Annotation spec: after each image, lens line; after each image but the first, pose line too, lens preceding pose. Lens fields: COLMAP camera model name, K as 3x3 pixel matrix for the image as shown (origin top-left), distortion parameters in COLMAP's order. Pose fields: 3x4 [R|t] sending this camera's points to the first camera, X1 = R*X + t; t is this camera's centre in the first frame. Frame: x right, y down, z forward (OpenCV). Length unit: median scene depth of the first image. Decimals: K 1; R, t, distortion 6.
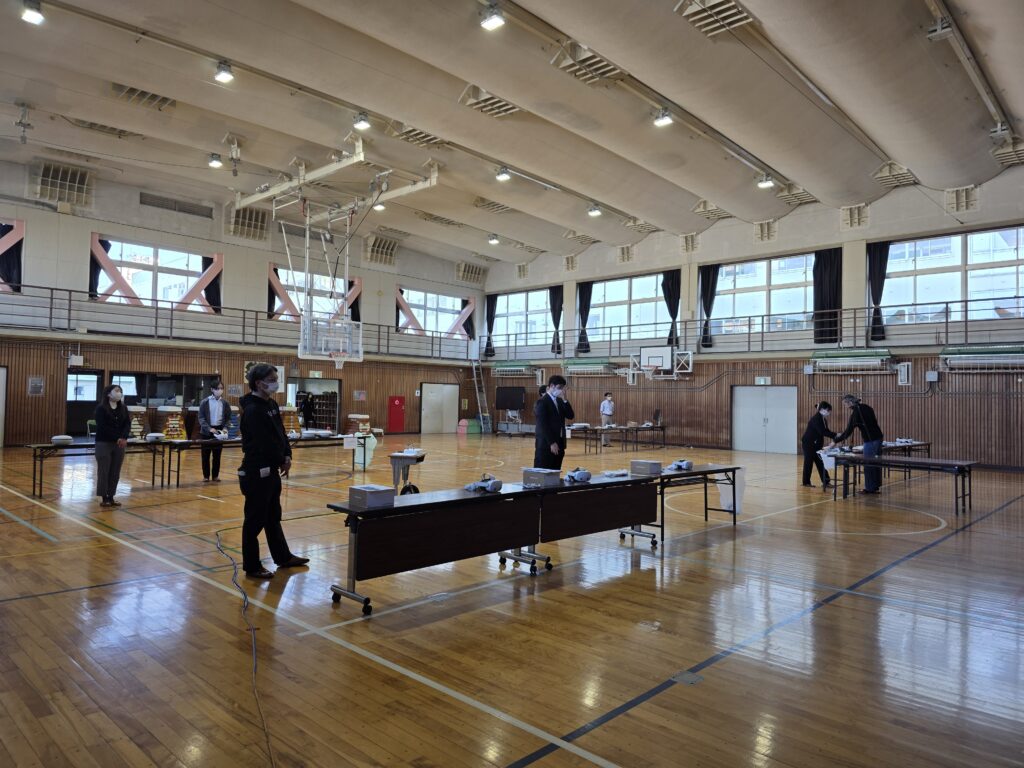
lens RADIAL K [[699.7, 0, 518.5], [0, 699.7, 377.5], [0, 0, 1]] dist [0.045594, -0.039846]
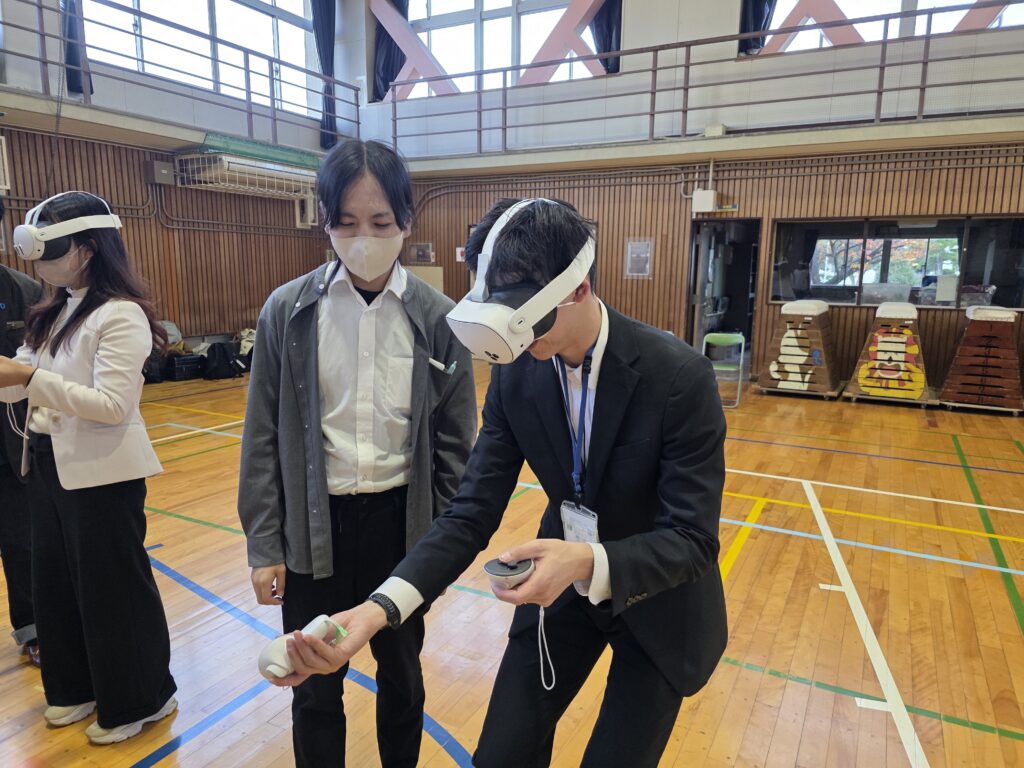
lens RADIAL K [[699.7, 0, 505.5], [0, 699.7, 405.9], [0, 0, 1]] dist [0.045594, -0.039846]
pose [[0.254155, 0.174619, -0.951269, -0.160794], [0.027935, 0.981831, 0.187692, 0.015915], [0.966760, -0.074277, 0.244659, 0.649701]]
